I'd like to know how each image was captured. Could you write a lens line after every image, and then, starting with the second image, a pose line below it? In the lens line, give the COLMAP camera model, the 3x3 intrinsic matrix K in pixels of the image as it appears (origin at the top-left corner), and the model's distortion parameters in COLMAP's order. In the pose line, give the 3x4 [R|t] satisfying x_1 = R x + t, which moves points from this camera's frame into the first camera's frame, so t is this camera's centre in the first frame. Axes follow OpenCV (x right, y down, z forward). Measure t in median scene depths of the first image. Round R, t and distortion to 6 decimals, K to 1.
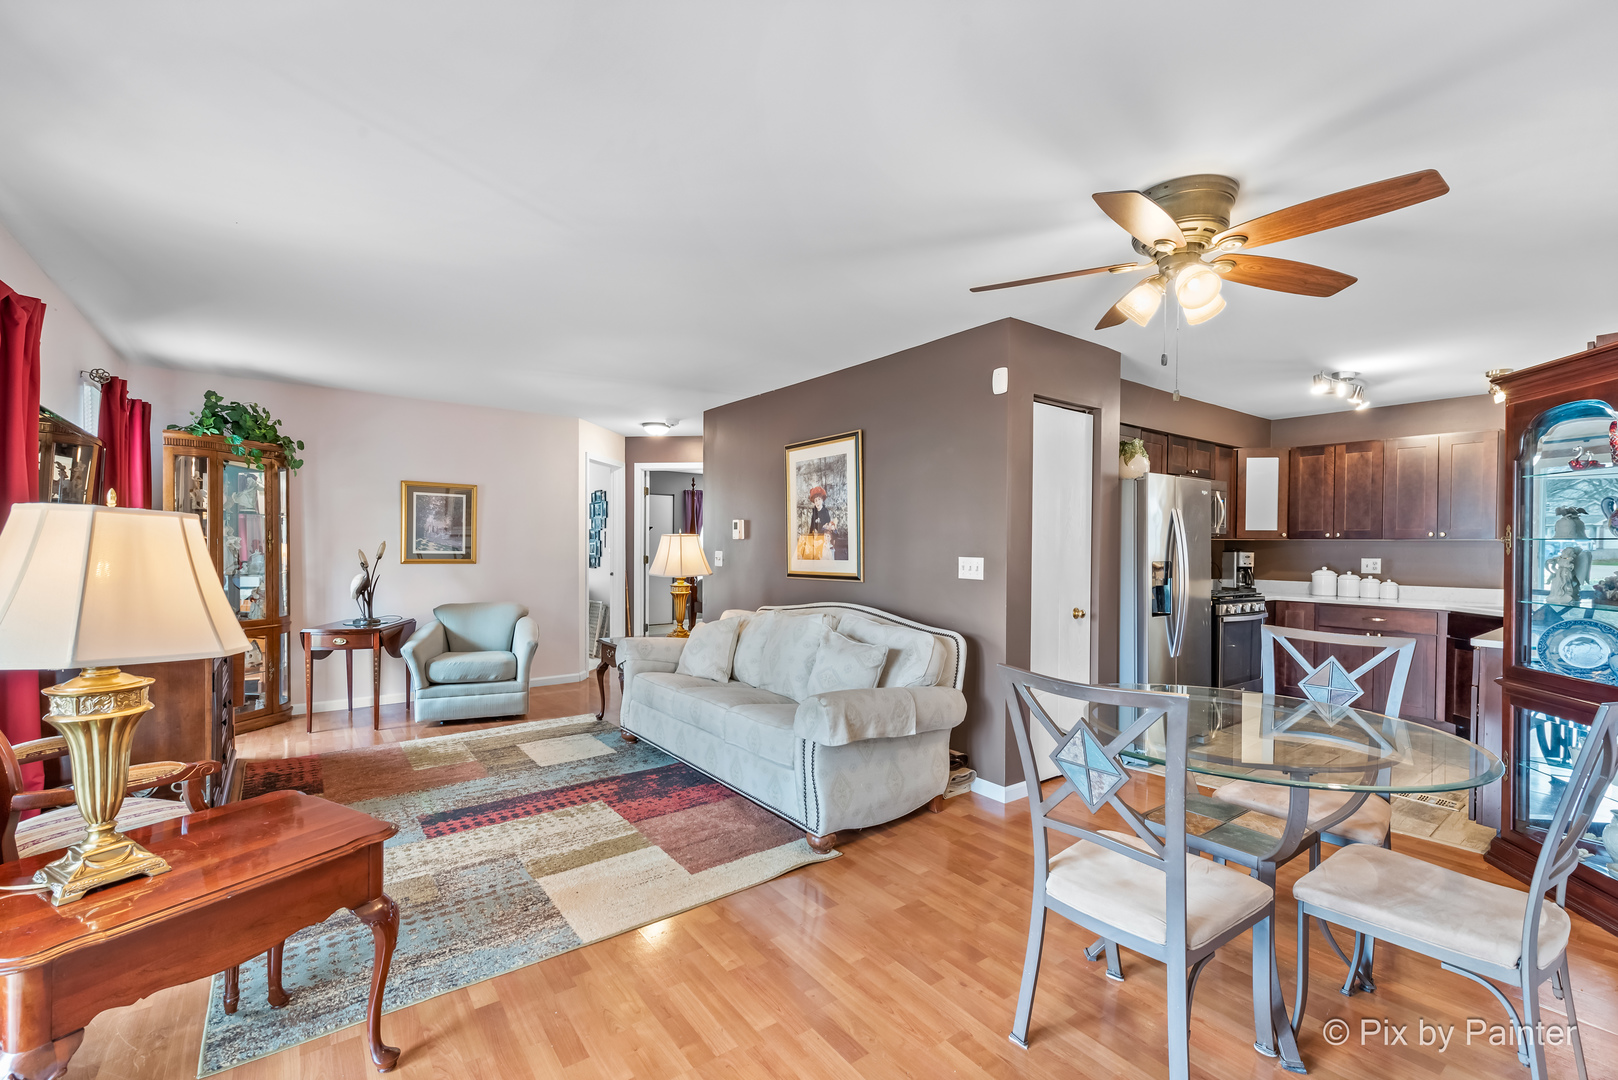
lens RADIAL K [[690.0, 0, 819.3], [0, 690.0, 549.9], [0, 0, 1]] dist [0.015565, 0.000271]
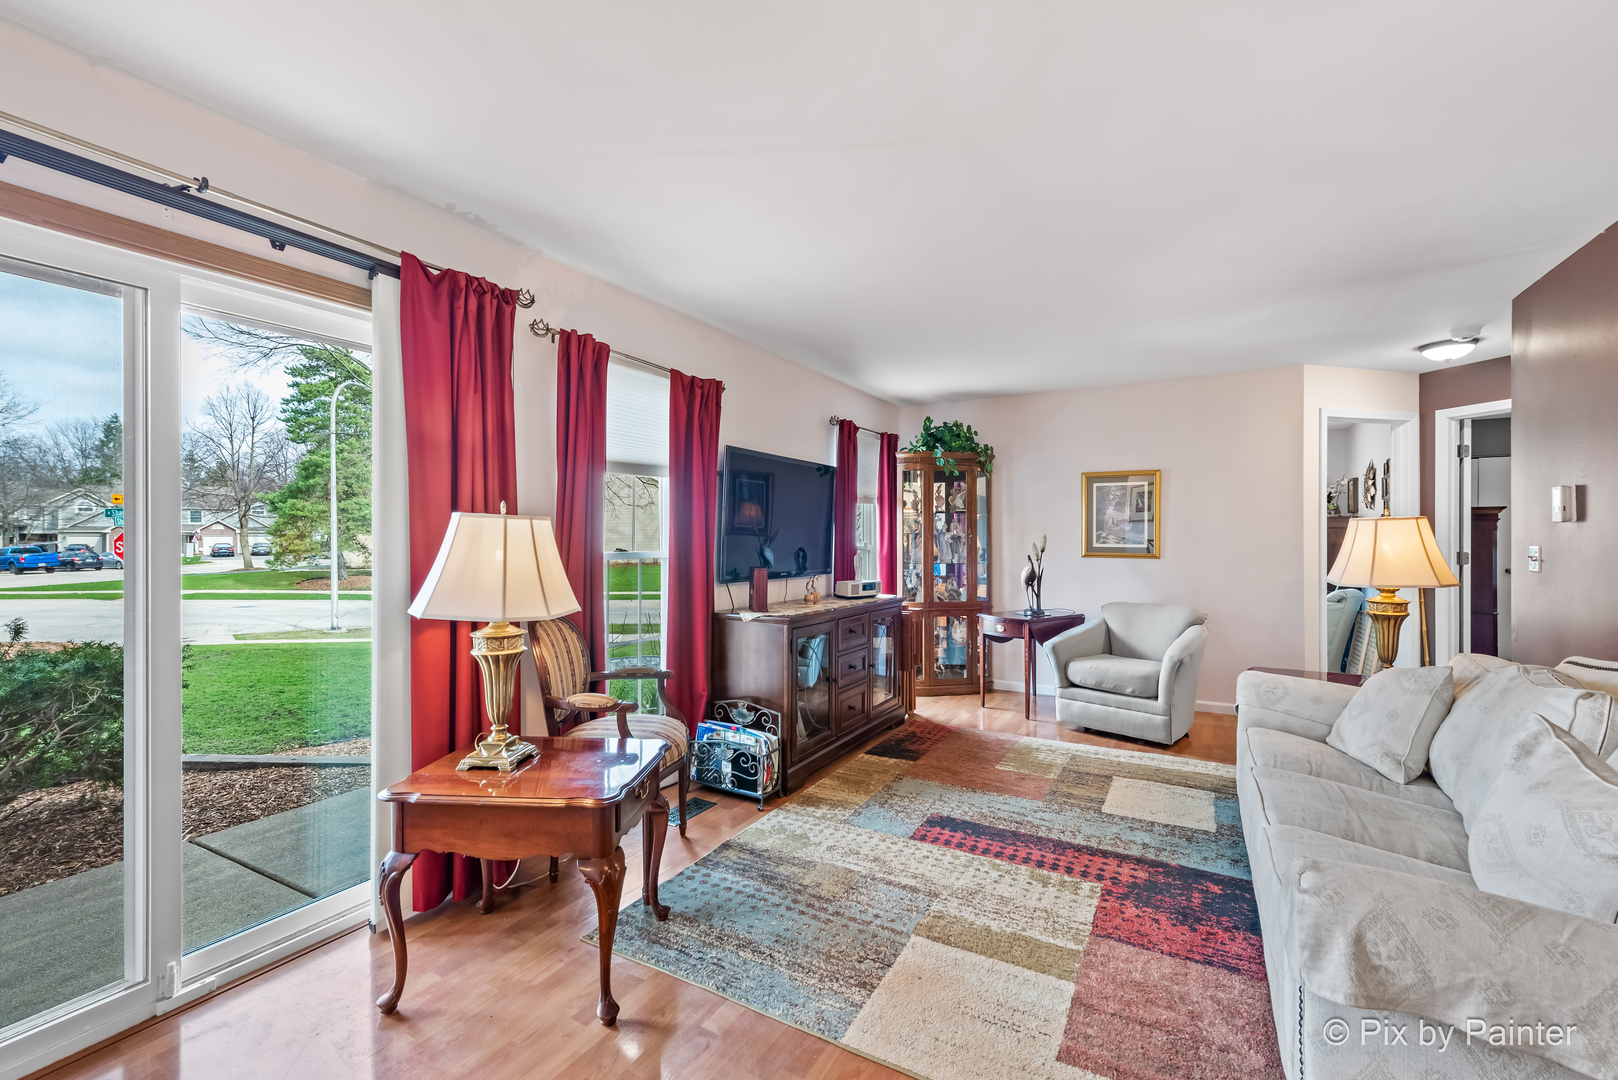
lens RADIAL K [[690.0, 0, 812.6], [0, 690.0, 537.2], [0, 0, 1]] dist [0.015565, 0.000271]
pose [[0.385440, -0.008888, -0.922690, 0.204103], [0.000708, 0.999956, -0.009336, 0.000679], [0.922732, 0.002945, 0.385430, 0.355241]]
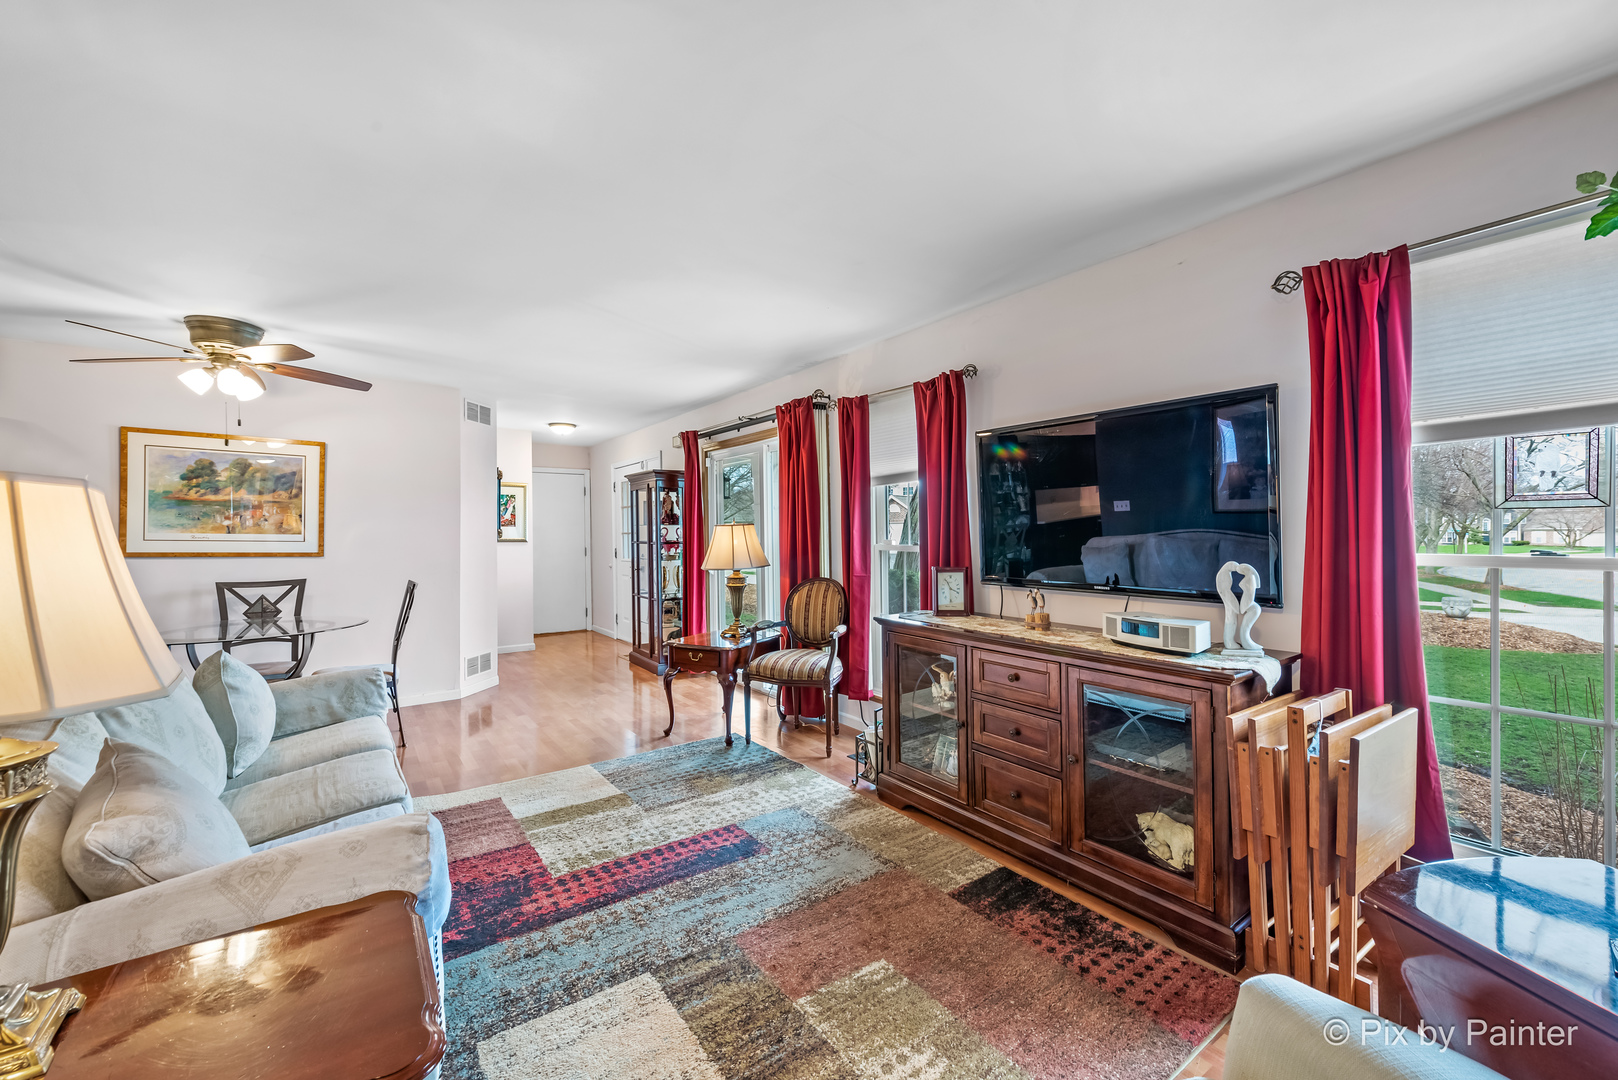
lens RADIAL K [[655.5, 0, 811.5], [0, 655.5, 534.9], [0, 0, 1]] dist [0.016786, -0.004420]
pose [[-0.999273, -0.007895, 0.037305, -0.503658], [-0.007585, 0.999936, 0.008448, -0.010683], [-0.037370, 0.008159, -0.999268, 1.388198]]
